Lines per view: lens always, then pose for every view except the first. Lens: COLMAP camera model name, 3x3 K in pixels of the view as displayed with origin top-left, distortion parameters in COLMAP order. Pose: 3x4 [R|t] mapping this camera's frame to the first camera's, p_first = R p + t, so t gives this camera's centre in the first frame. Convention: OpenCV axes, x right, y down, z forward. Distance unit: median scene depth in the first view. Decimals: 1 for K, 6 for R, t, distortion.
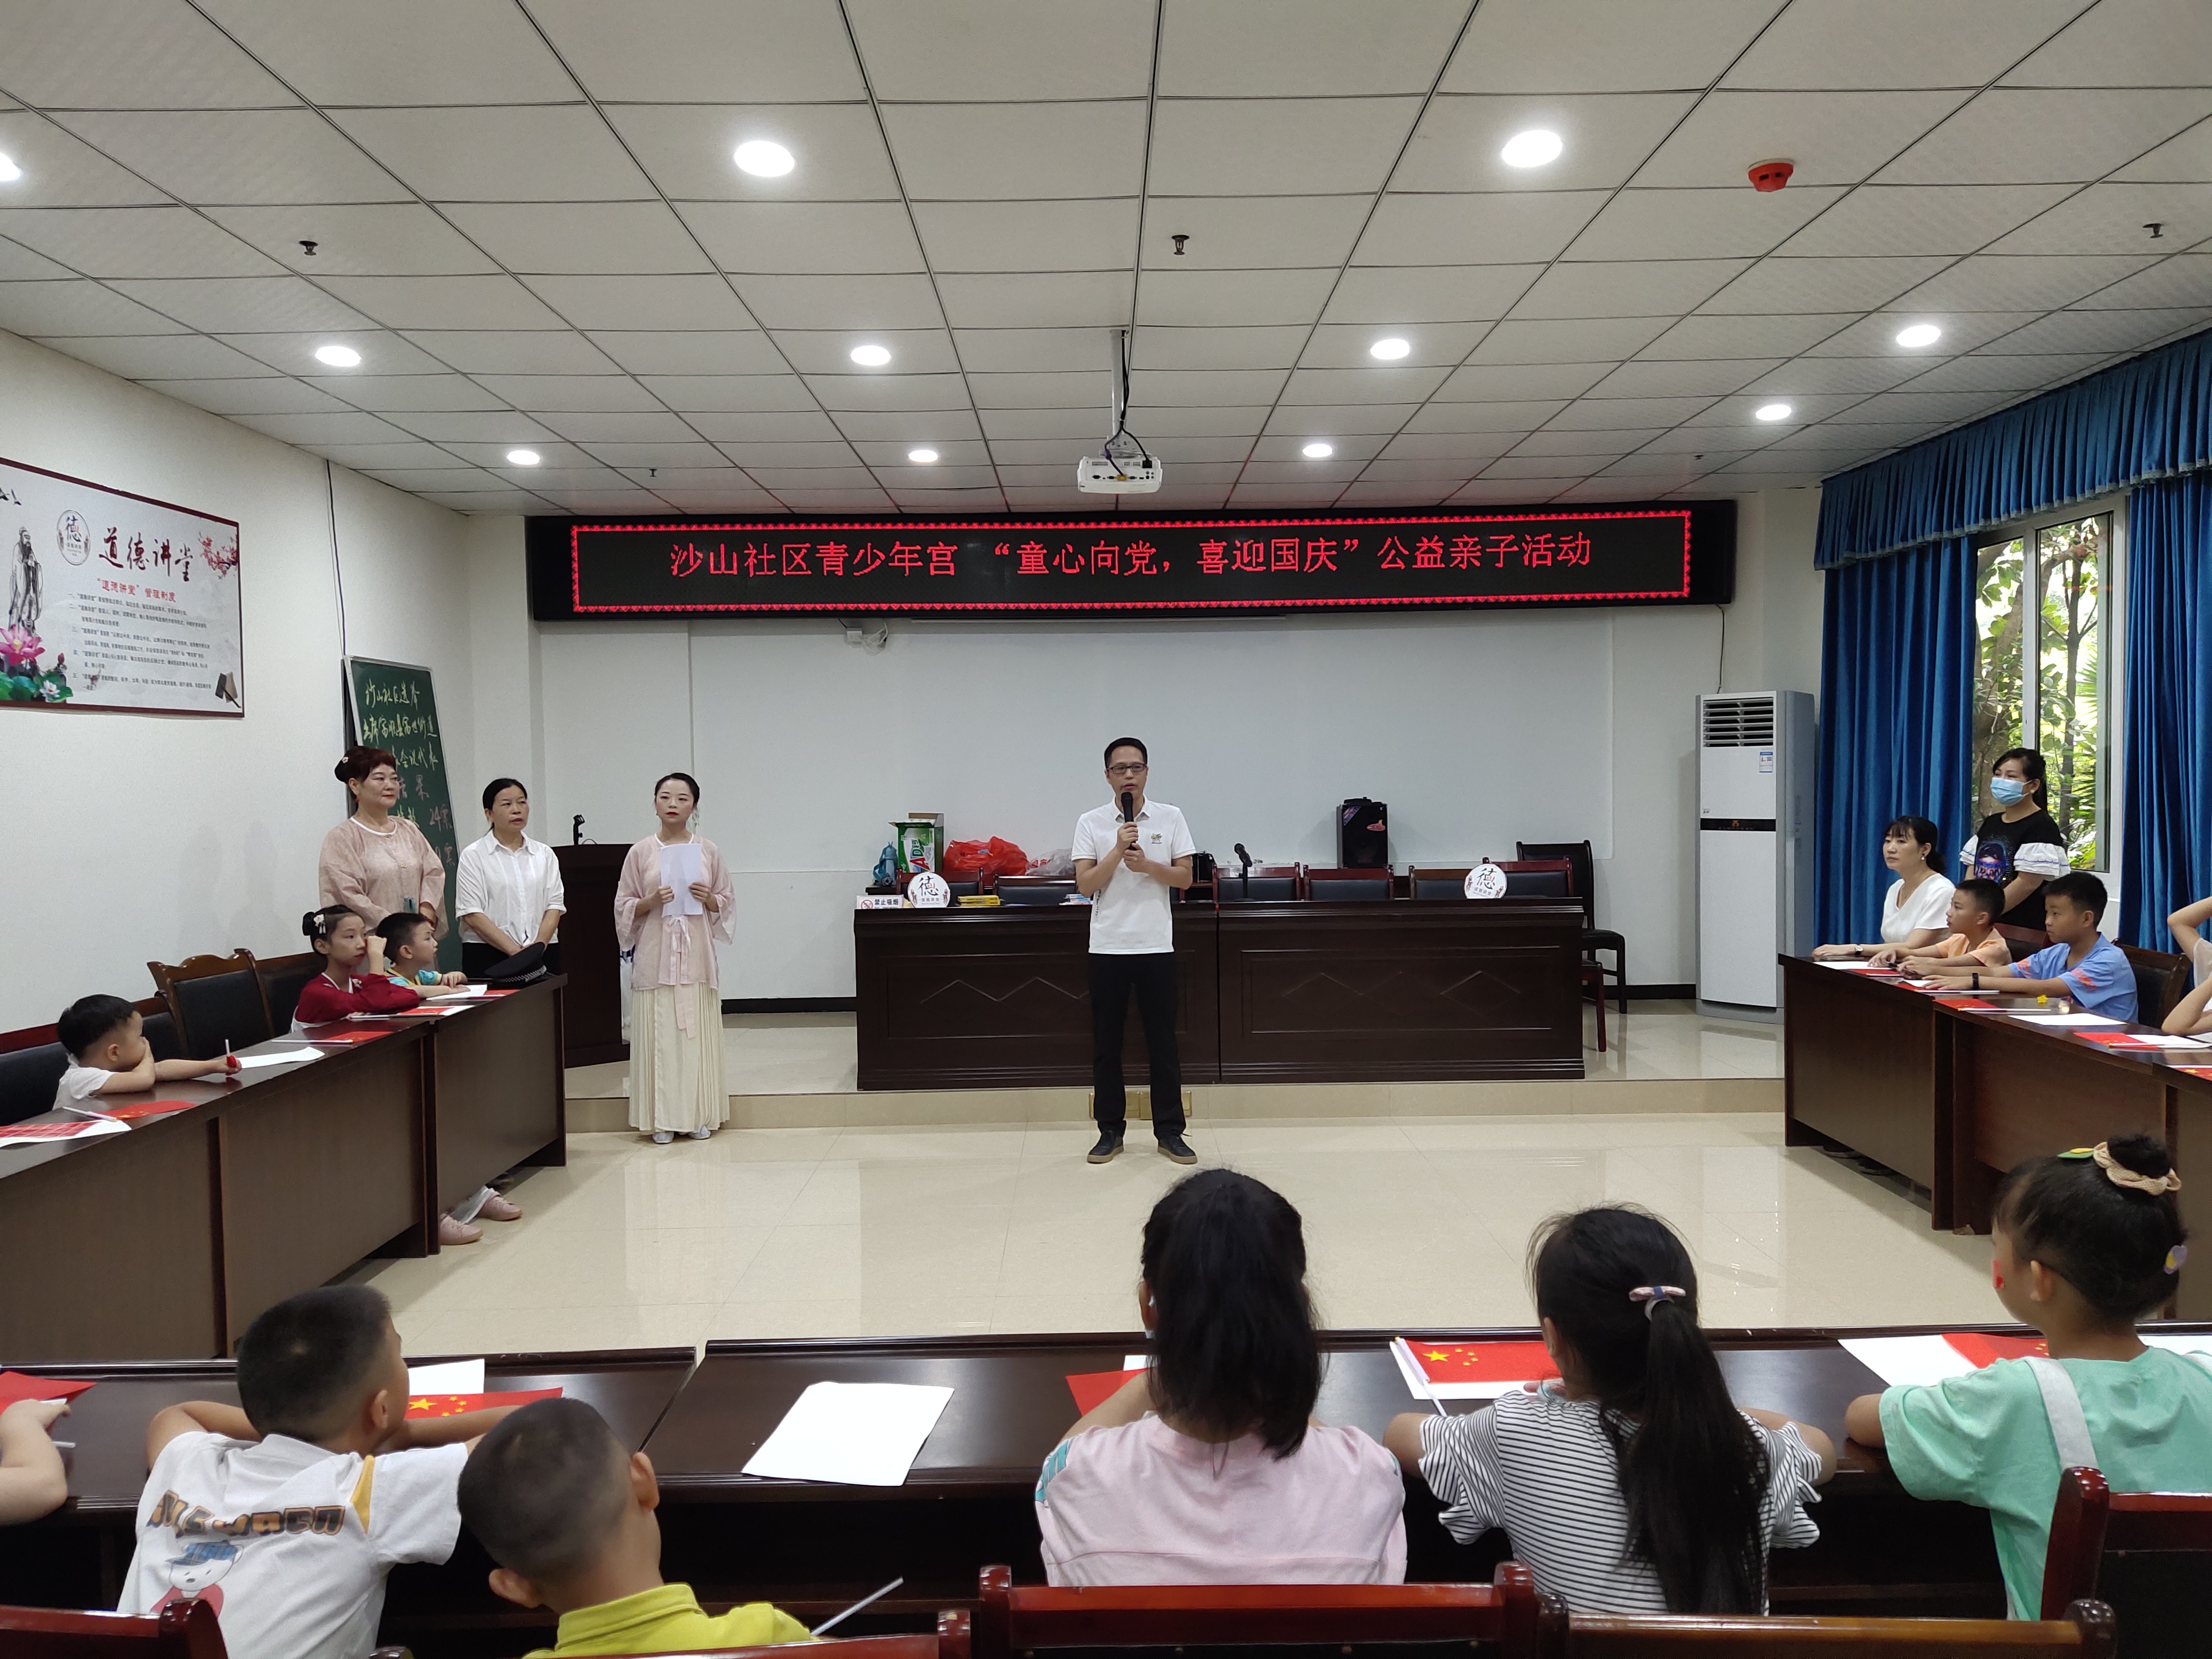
lens RADIAL K [[1653.0, 0, 1104.7], [0, 1653.0, 833.6], [0, 0, 1]] dist [0.062372, -0.062622]
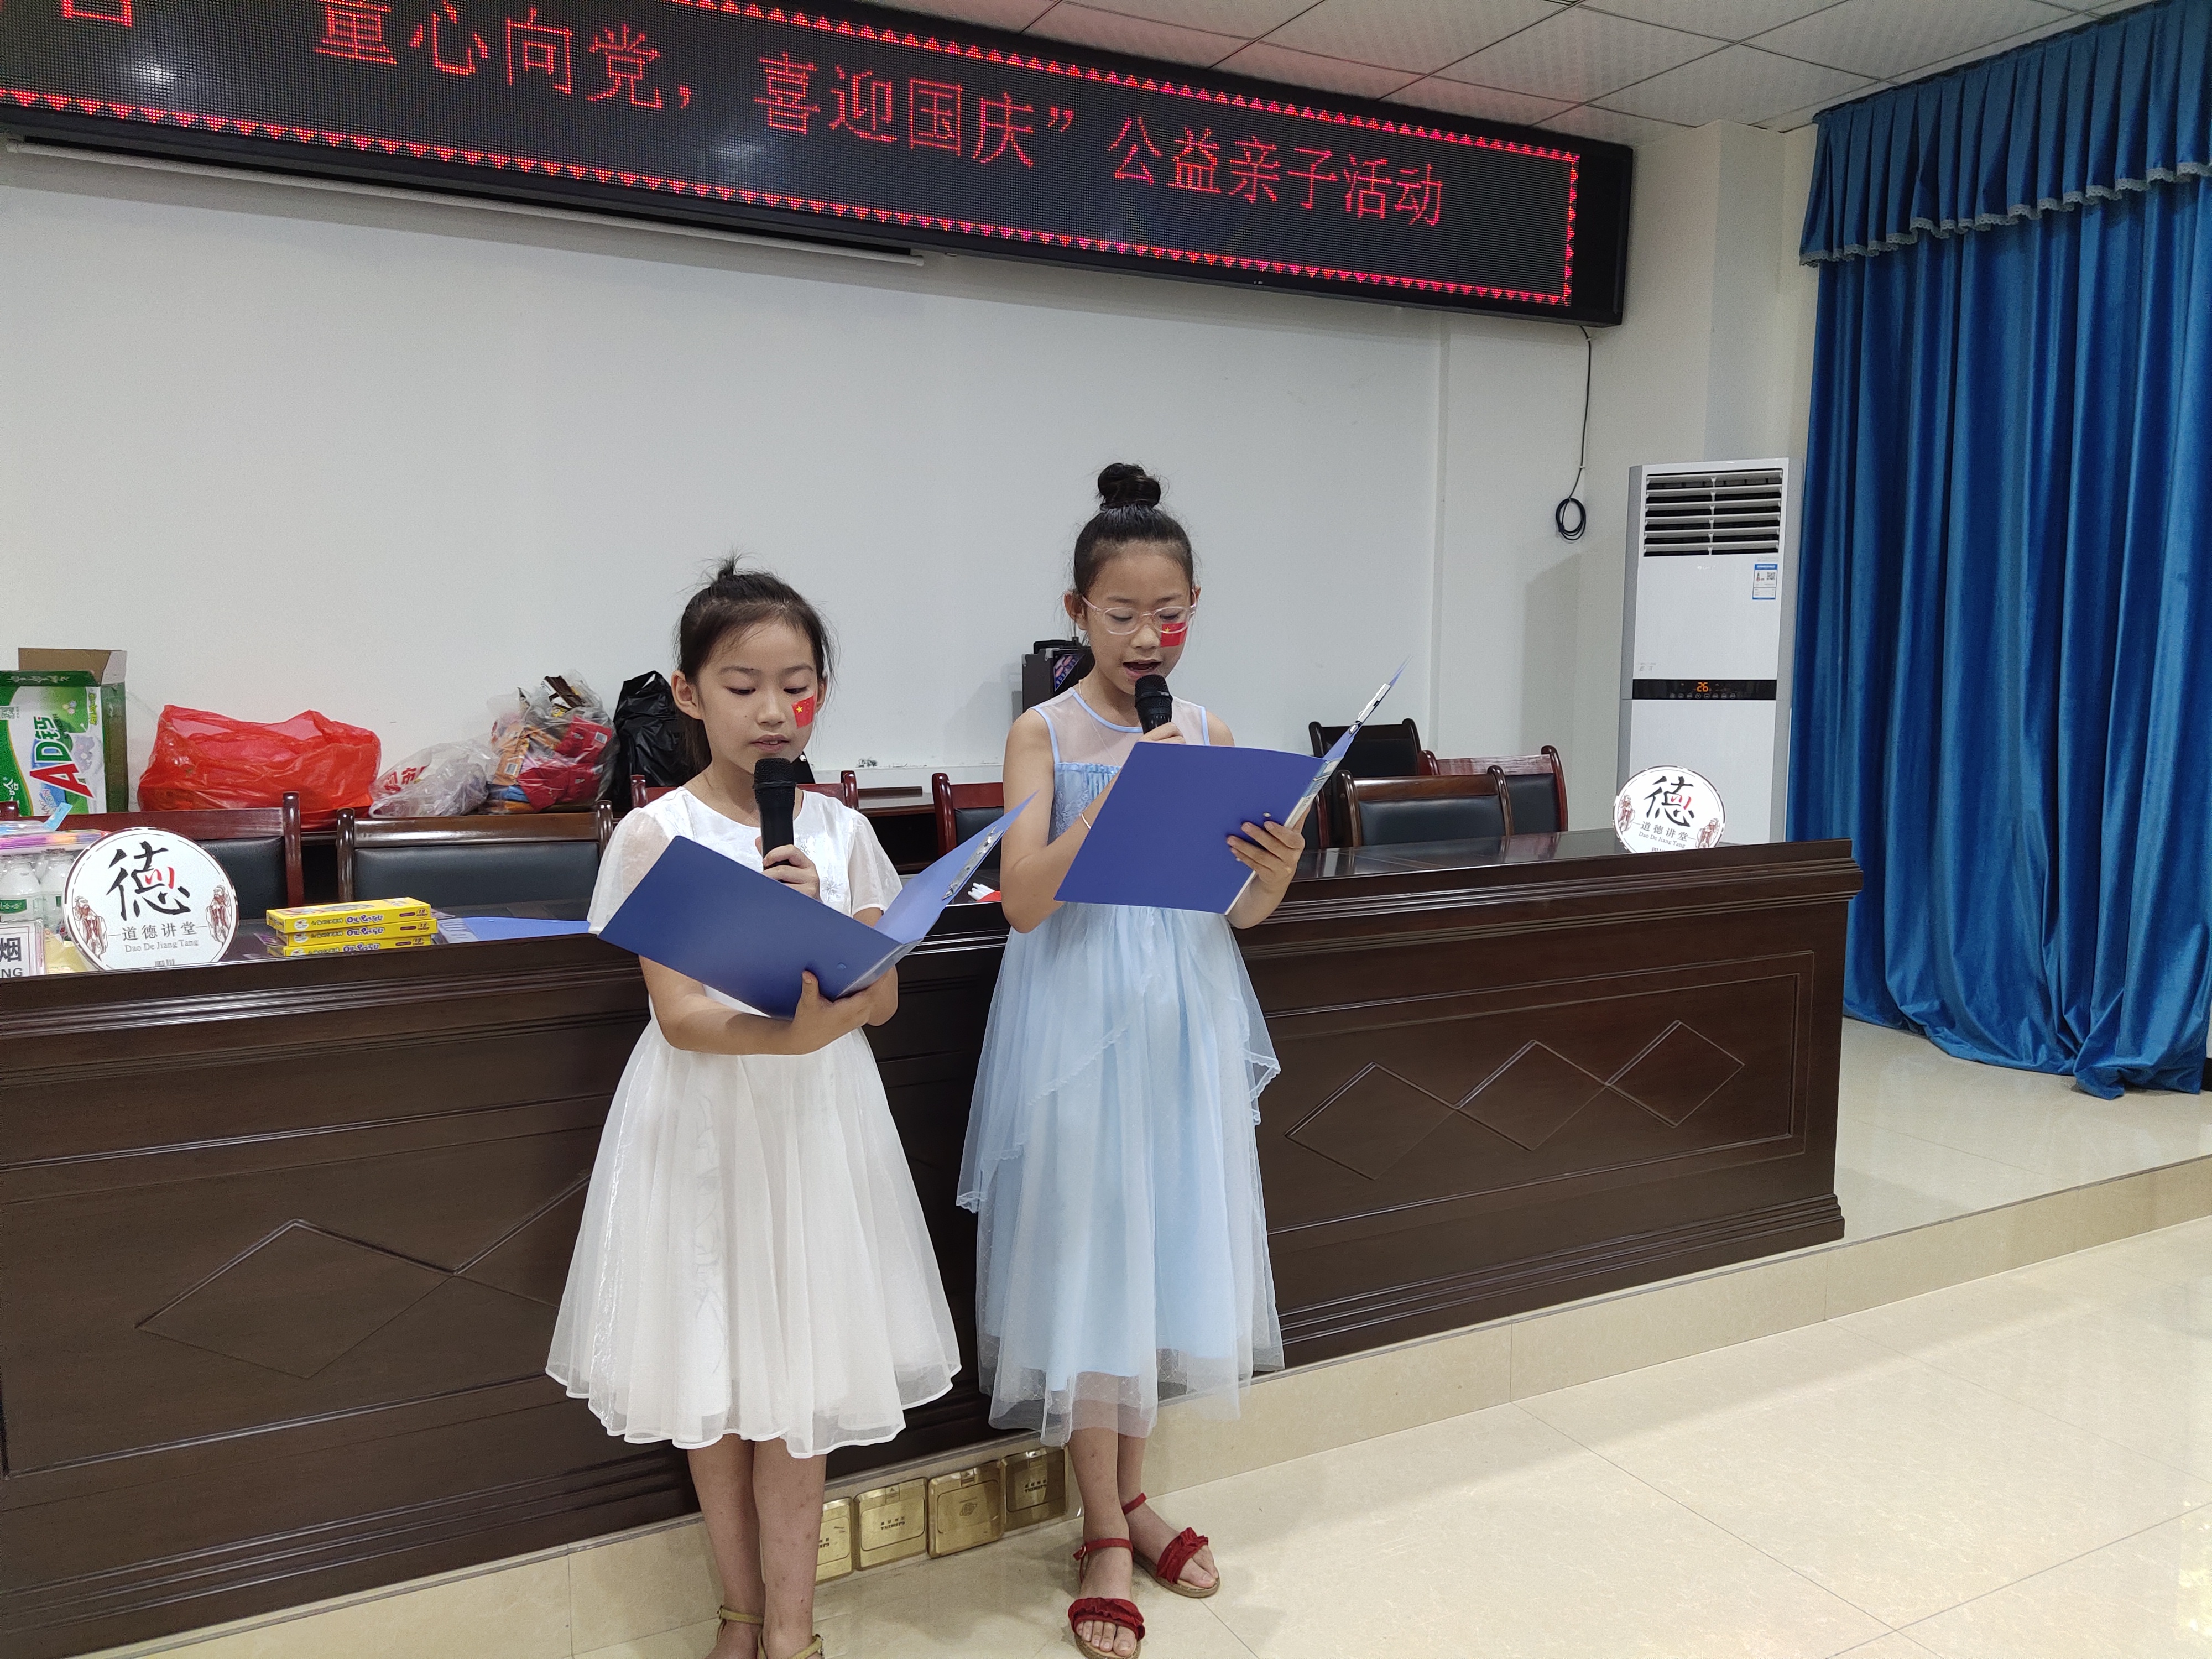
lens RADIAL K [[1653.0, 0, 1113.1], [0, 1653.0, 830.6], [0, 0, 1]] dist [0.062372, -0.062622]
pose [[0.875518, -0.040341, 0.481499, -0.084221], [0.008379, 0.997626, 0.068348, 0.002328], [-0.483113, -0.055806, 0.873778, 0.550228]]
